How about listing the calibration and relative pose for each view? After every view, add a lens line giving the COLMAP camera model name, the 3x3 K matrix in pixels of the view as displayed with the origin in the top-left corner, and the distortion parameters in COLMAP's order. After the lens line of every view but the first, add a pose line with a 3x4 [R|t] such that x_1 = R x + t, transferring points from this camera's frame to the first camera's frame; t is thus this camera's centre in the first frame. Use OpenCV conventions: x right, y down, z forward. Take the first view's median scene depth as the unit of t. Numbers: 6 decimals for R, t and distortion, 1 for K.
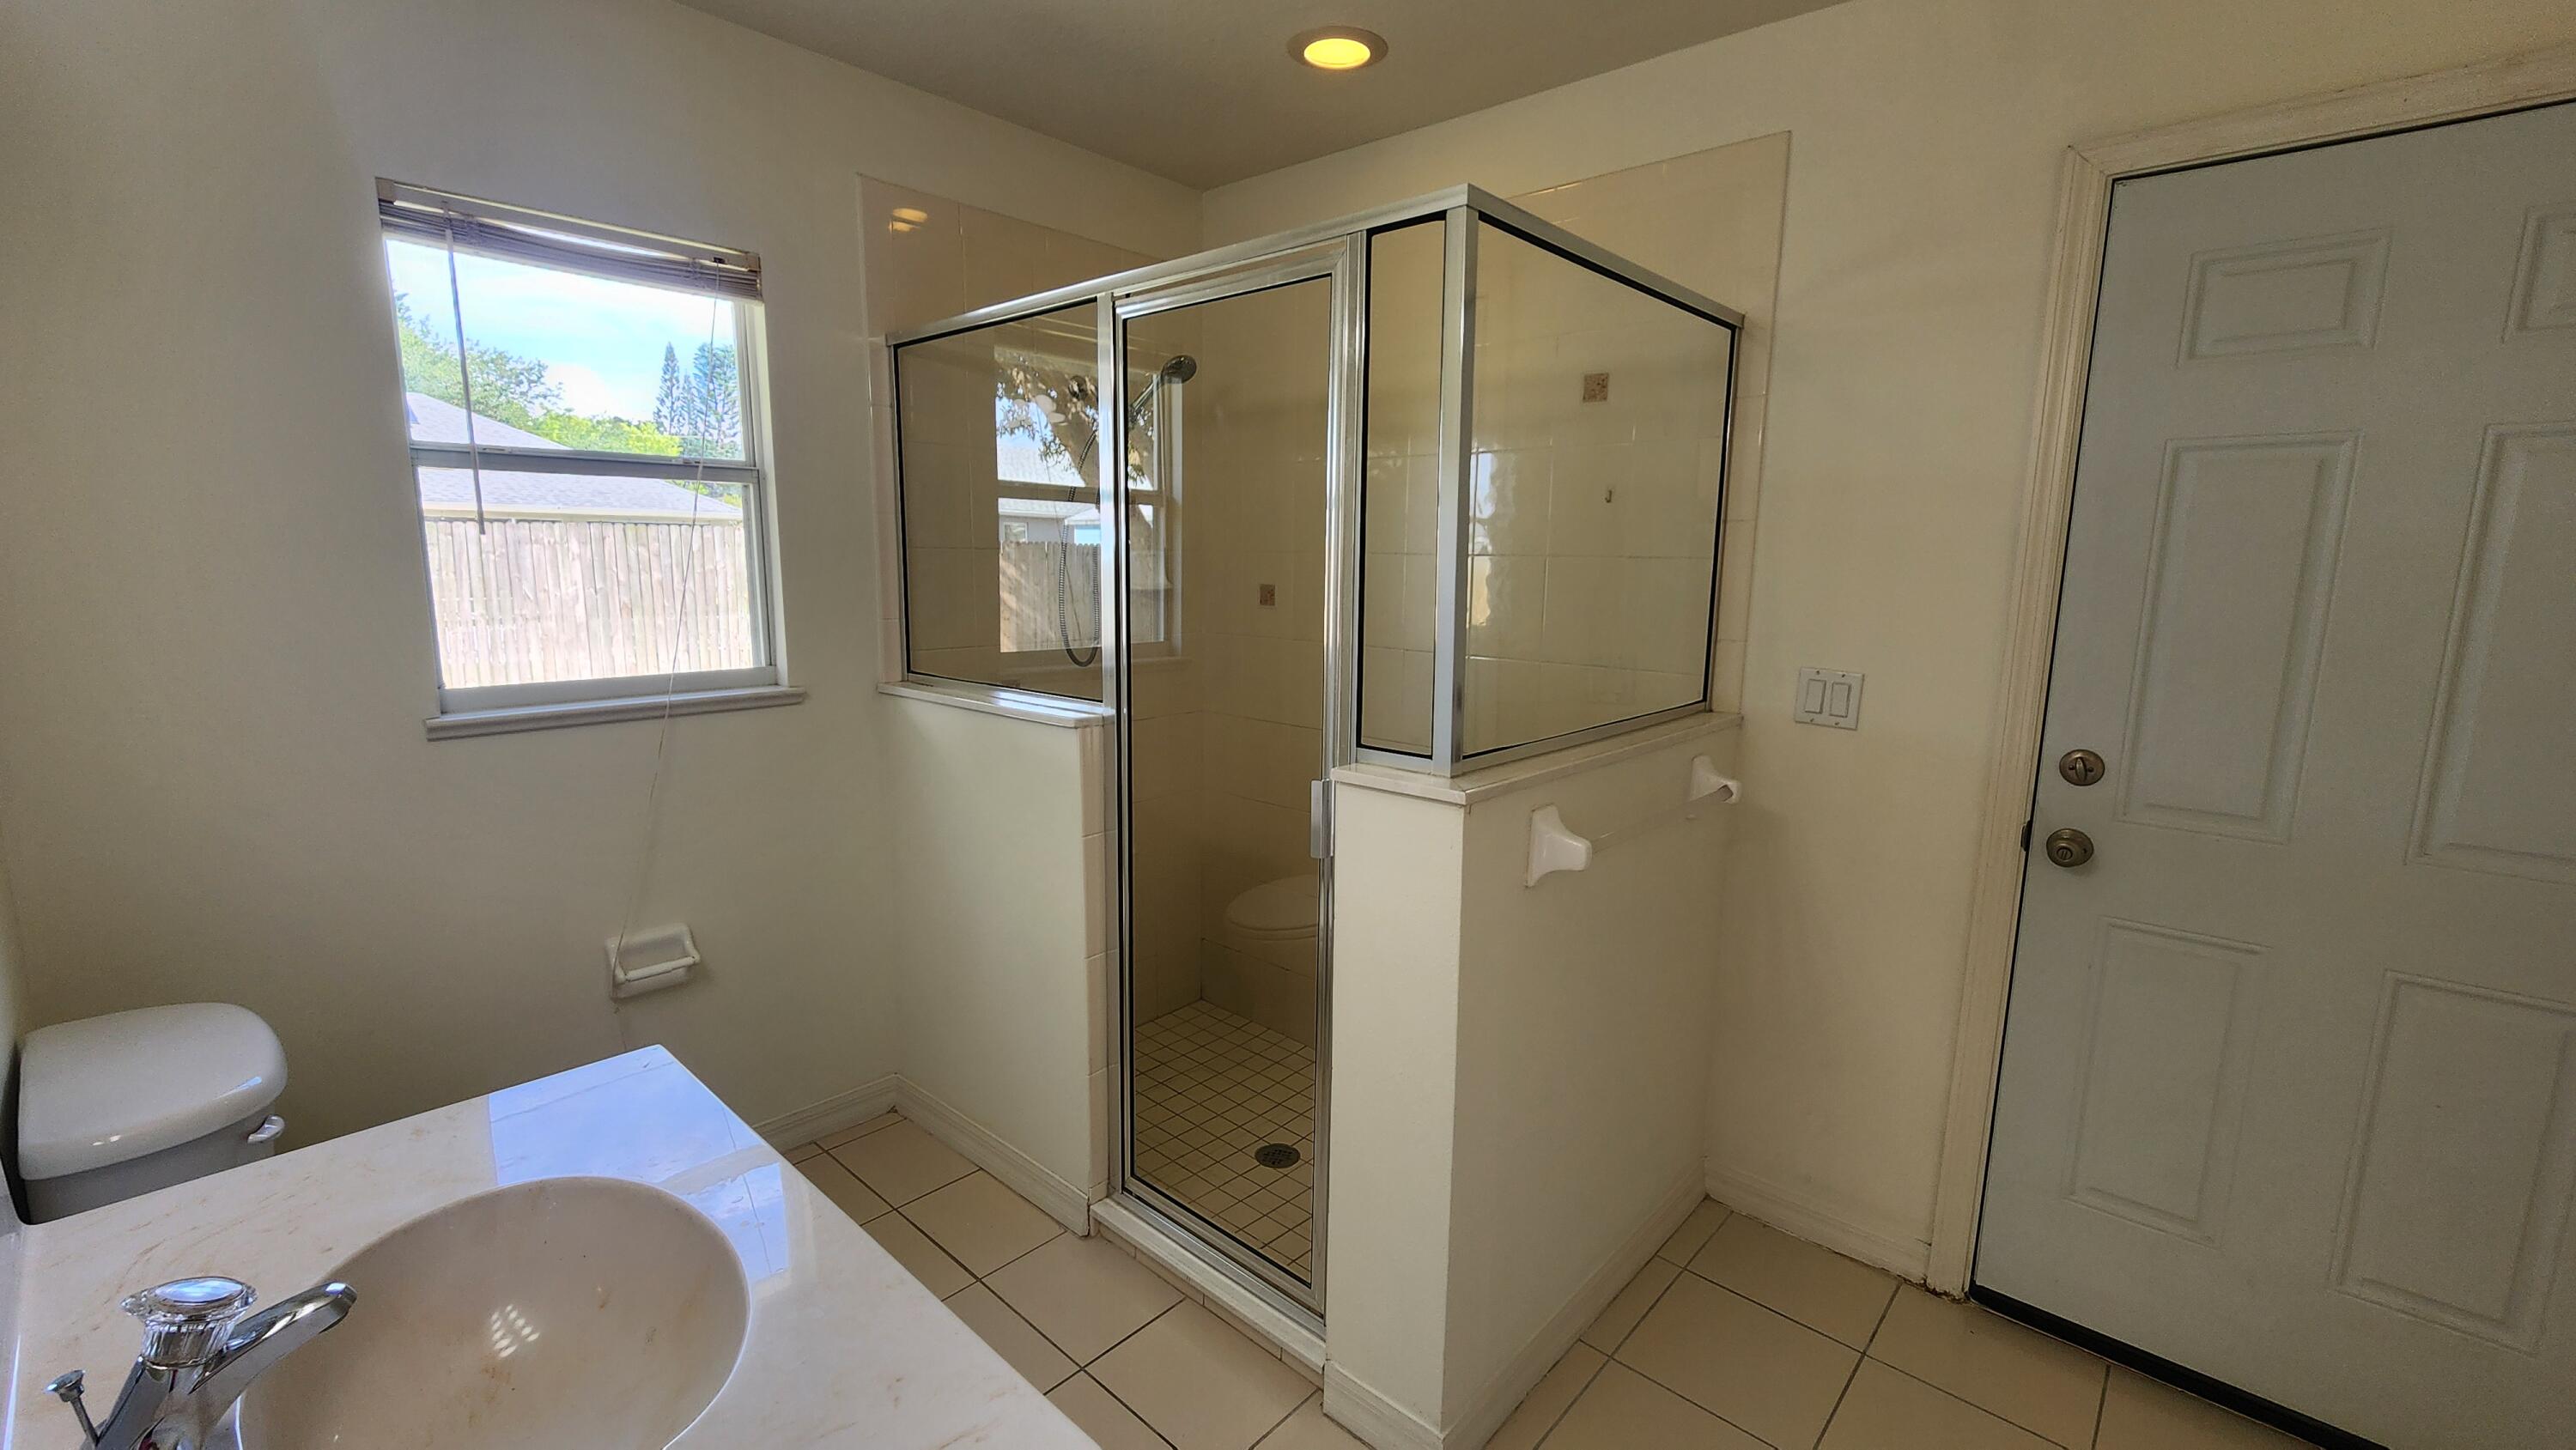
lens RADIAL K [[1061.8, 0, 1288.0], [0, 1061.8, 725.0], [0, 0, 1]] dist [-0.001027, -0.000334]
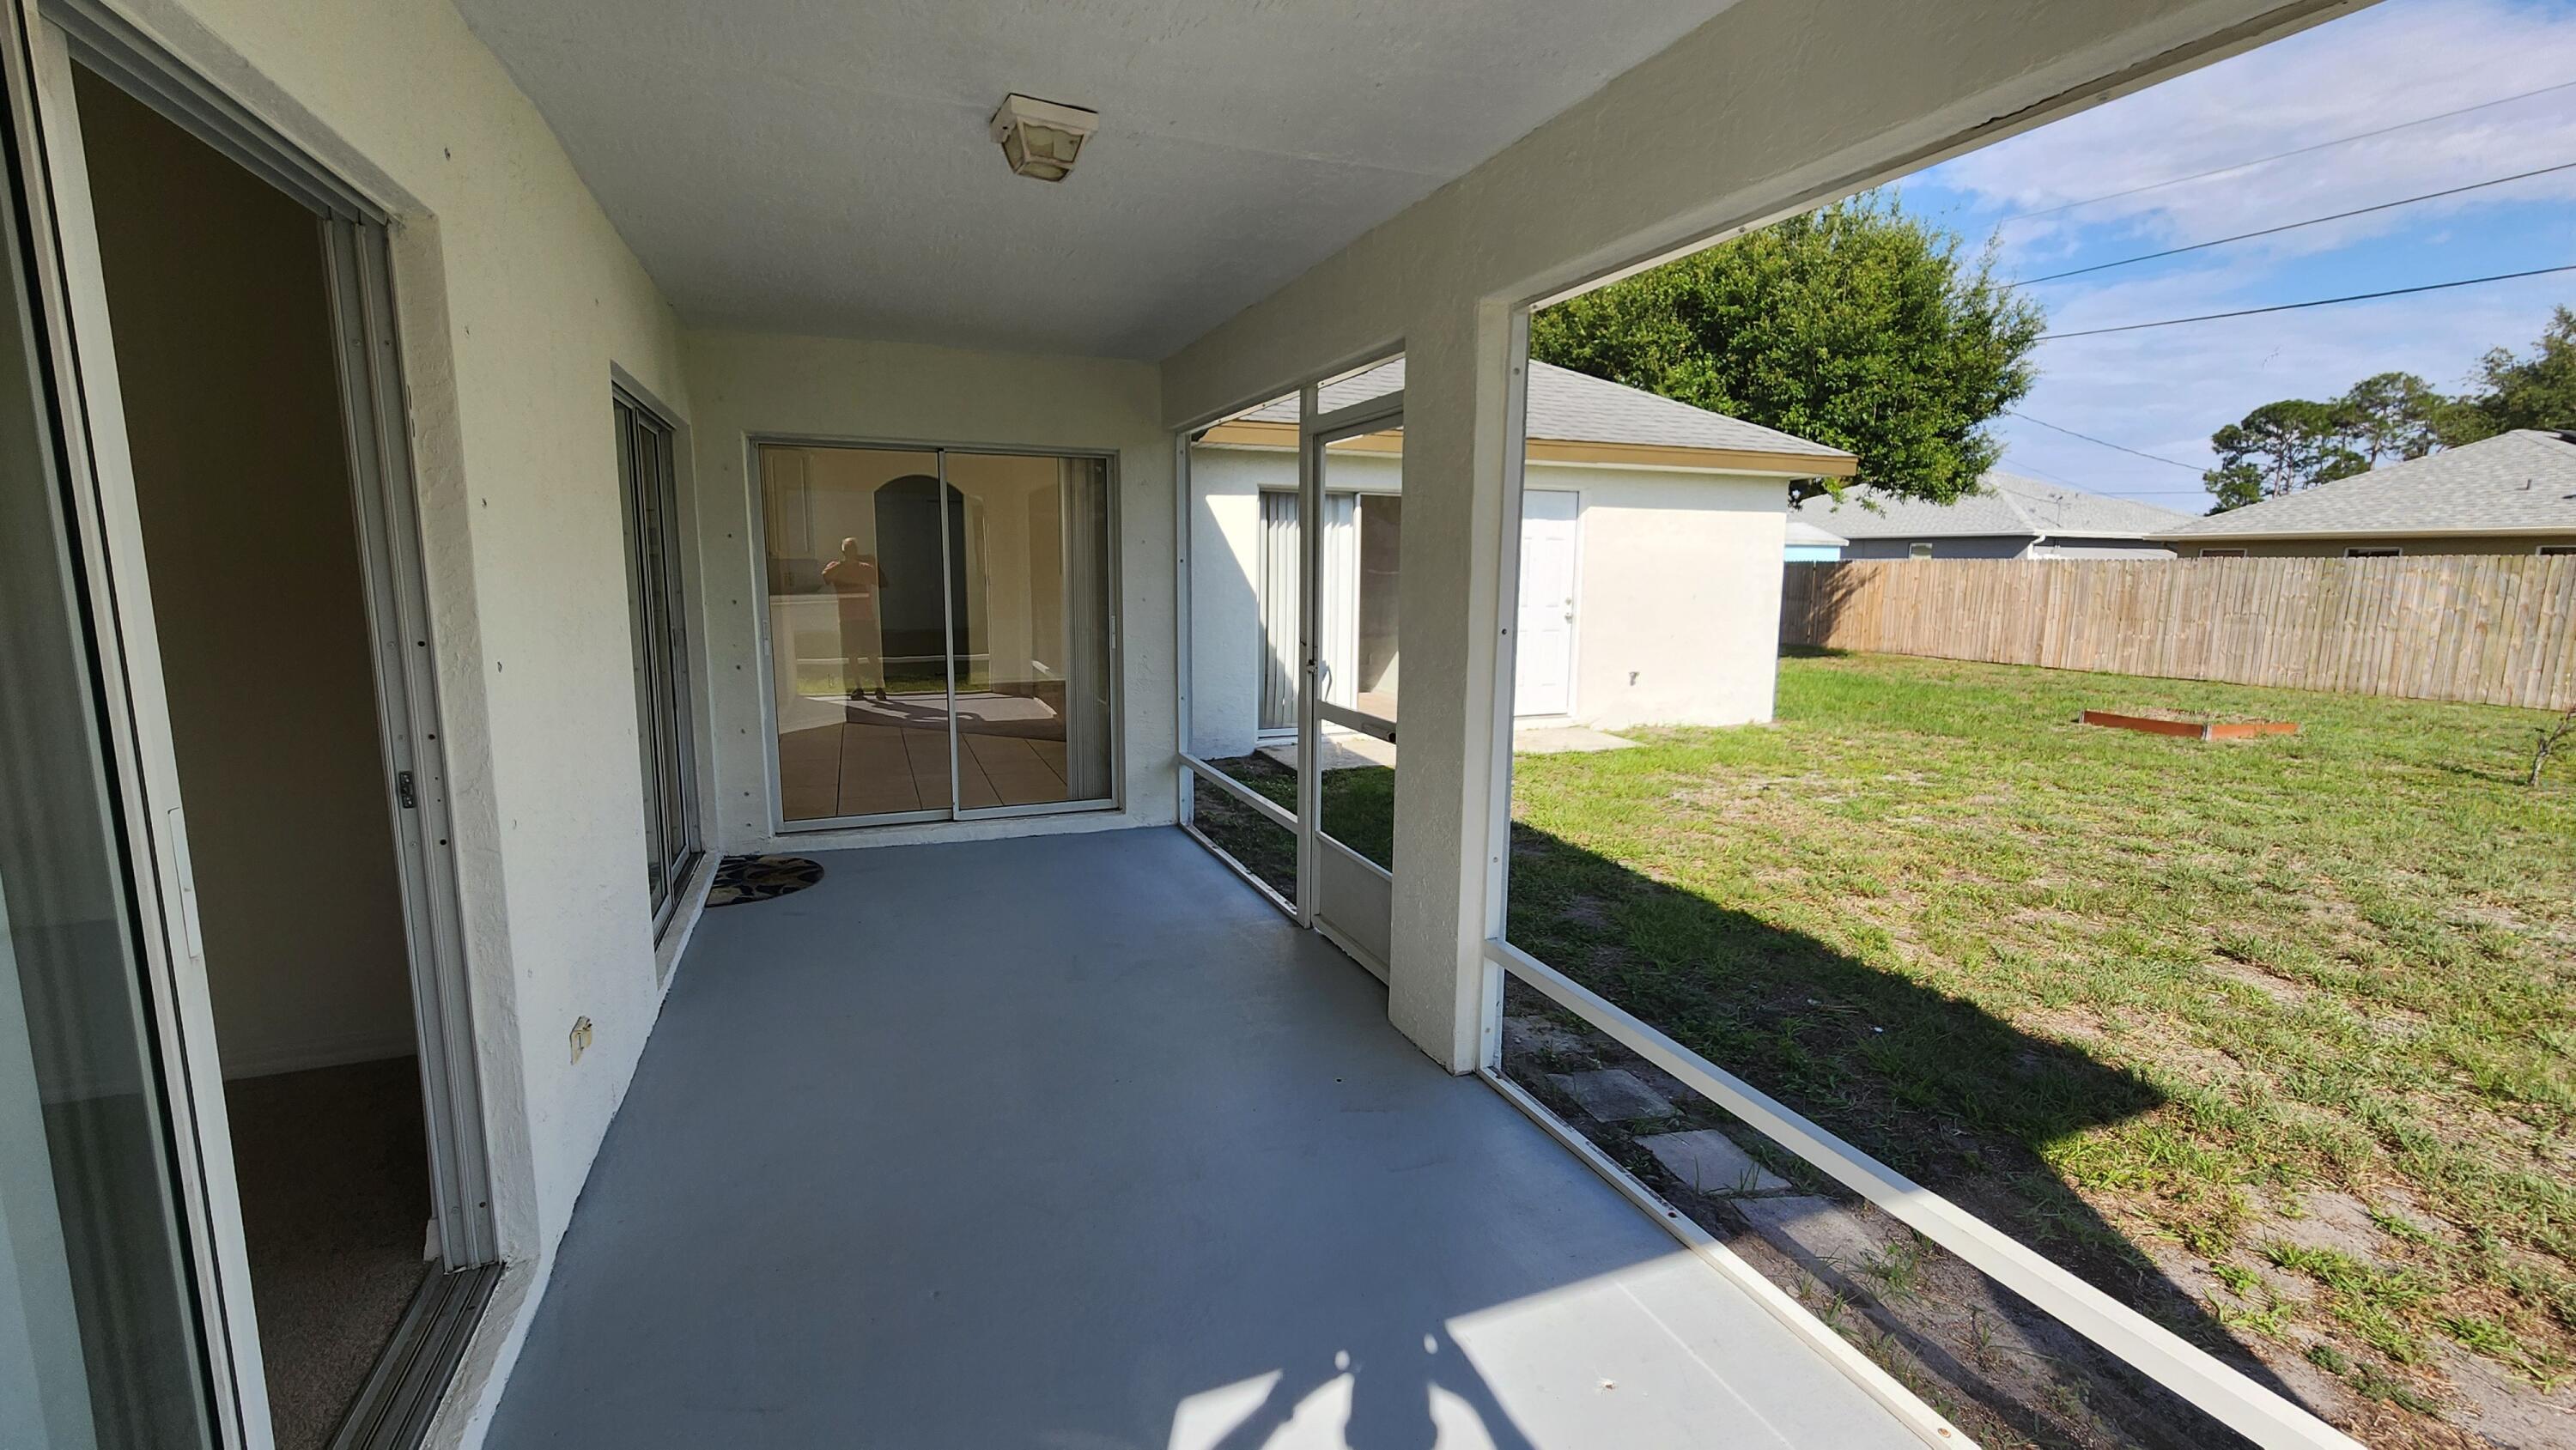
lens RADIAL K [[1061.8, 0, 1288.0], [0, 1061.8, 725.0], [0, 0, 1]] dist [-0.001027, -0.000334]
pose [[-0.430965, 0.117978, -0.894623, 0.998497], [-0.159401, 0.965872, 0.204161, -0.035486], [0.888178, 0.230590, -0.397451, 0.327873]]
